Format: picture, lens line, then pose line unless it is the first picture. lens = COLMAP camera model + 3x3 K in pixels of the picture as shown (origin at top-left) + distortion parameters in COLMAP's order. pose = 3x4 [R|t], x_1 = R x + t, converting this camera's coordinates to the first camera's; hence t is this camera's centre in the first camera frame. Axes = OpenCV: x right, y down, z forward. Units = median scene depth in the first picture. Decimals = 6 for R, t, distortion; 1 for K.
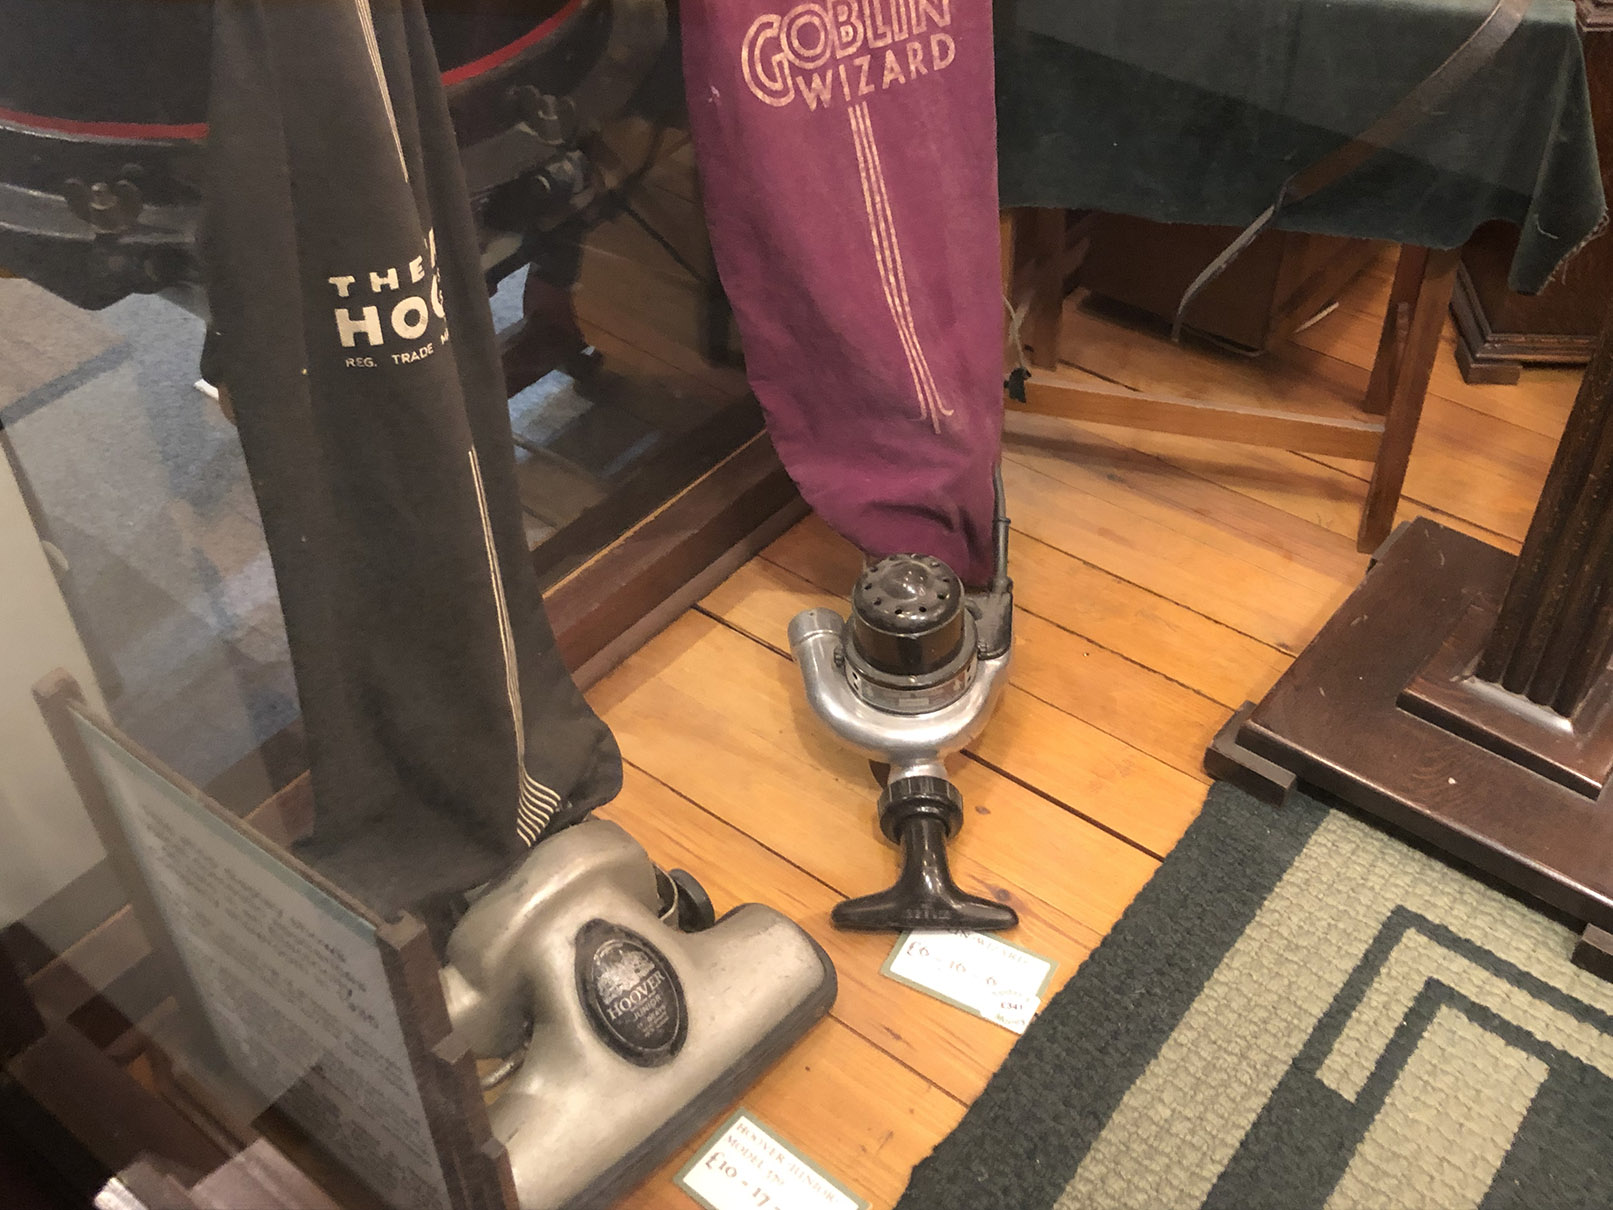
lens RADIAL K [[1753.2, 0, 802.2], [0, 1753.2, 600.8], [0, 0, 1]] dist [-0.013010, 0.000000]
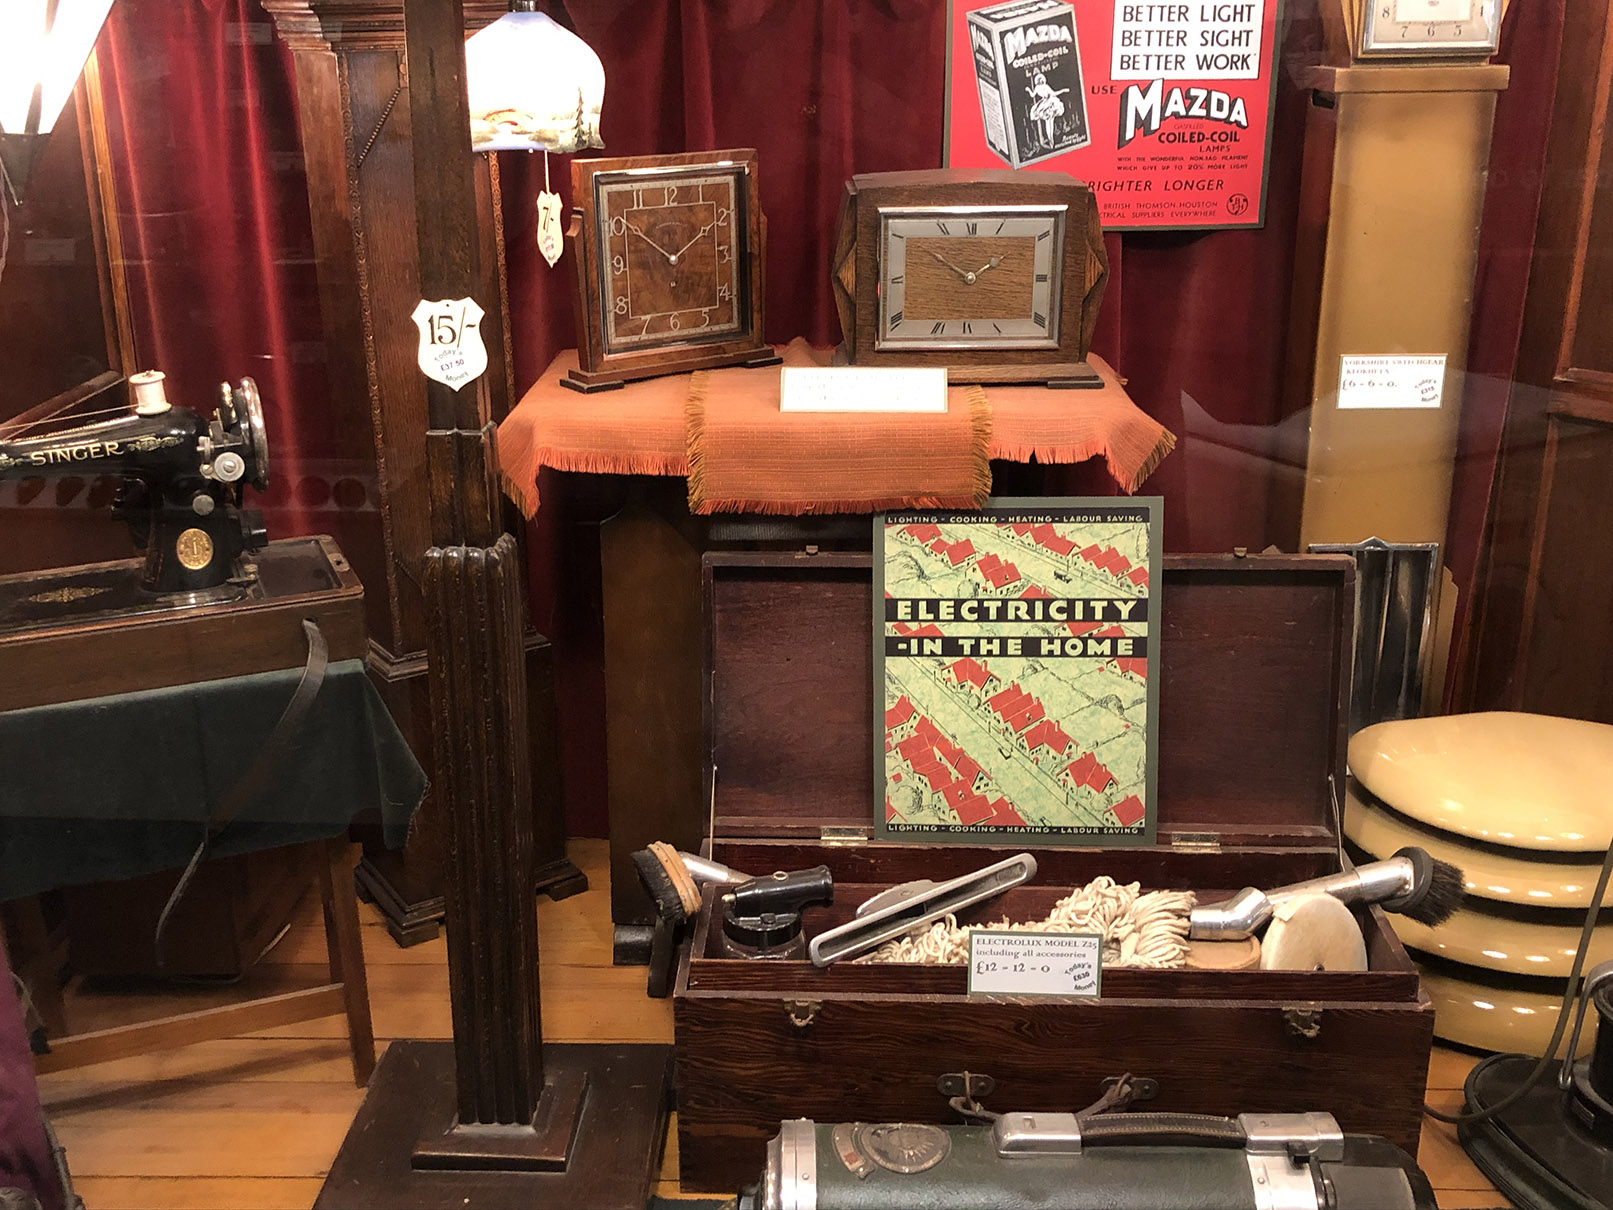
lens RADIAL K [[1753.2, 0, 803.4], [0, 1753.2, 610.7], [0, 0, 1]] dist [-0.013010, 0.000000]
pose [[0.808544, -0.184252, 0.558845, -0.064328], [0.392755, 0.876184, -0.279364, 0.148843], [-0.438178, 0.445367, 0.780799, -0.277451]]
